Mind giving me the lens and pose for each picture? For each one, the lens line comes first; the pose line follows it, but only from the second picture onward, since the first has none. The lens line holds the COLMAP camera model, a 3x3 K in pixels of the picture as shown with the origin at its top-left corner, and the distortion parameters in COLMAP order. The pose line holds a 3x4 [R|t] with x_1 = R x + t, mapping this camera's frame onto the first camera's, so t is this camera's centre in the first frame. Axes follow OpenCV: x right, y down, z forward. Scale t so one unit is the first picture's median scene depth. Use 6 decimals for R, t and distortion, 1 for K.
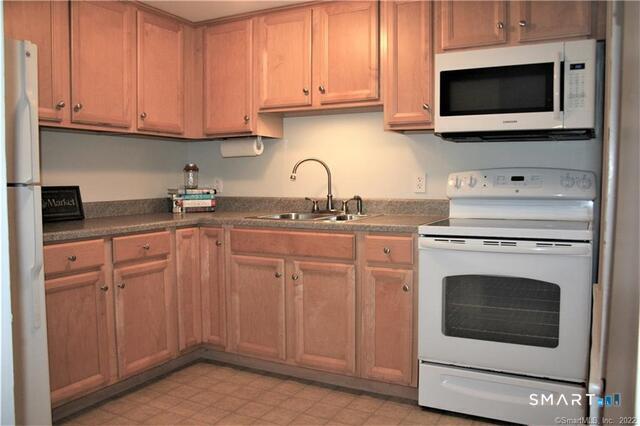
lens RADIAL K [[553.4, 0, 319.8], [0, 553.4, 209.2], [0, 0, 1]] dist [-0.056652, -0.004913]
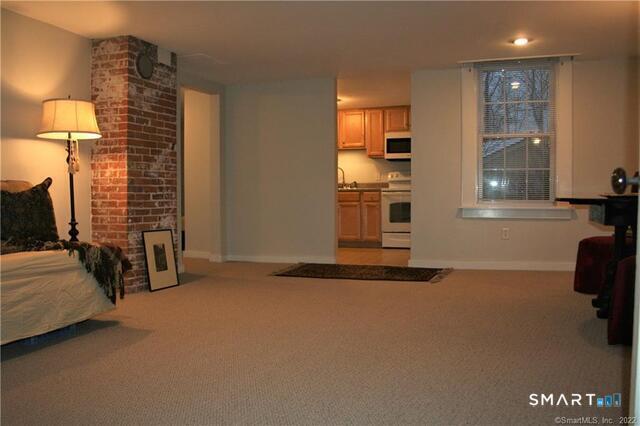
lens RADIAL K [[553.4, 0, 320.0], [0, 553.4, 214.1], [0, 0, 1]] dist [-0.056652, -0.004913]
pose [[0.988462, -0.012671, 0.150935, -0.603027], [0.014428, 0.999840, -0.010551, 0.190437], [-0.150777, 0.012607, 0.988487, -1.929600]]
